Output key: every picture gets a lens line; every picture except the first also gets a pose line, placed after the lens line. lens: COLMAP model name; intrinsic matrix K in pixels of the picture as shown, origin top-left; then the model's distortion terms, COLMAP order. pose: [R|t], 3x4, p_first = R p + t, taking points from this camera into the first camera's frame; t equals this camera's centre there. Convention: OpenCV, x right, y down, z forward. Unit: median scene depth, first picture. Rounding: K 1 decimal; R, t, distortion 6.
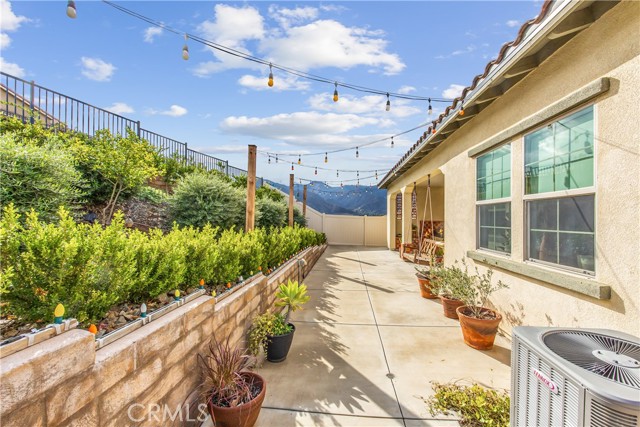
lens RADIAL K [[252.7, 0, 320.2], [0, 252.7, 218.7], [0, 0, 1]] dist [0.002117, 0.000173]
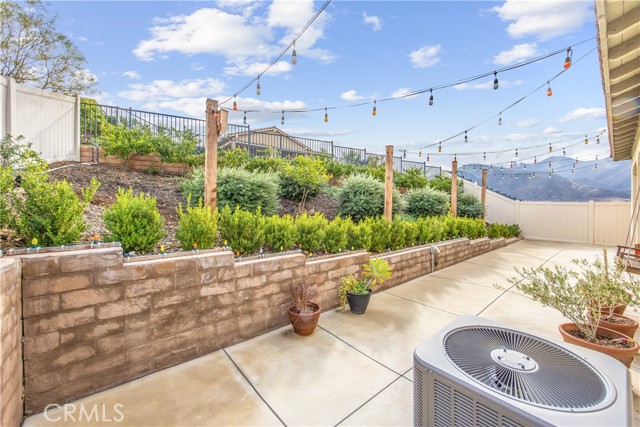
lens RADIAL K [[244.1, 0, 320.2], [0, 244.1, 207.8], [0, 0, 1]] dist [-0.000471, -0.000014]
pose [[0.705546, -0.016536, -0.708471, 0.665185], [0.014167, 0.999857, -0.009228, 0.009187], [0.708523, -0.003526, 0.705679, -0.061484]]
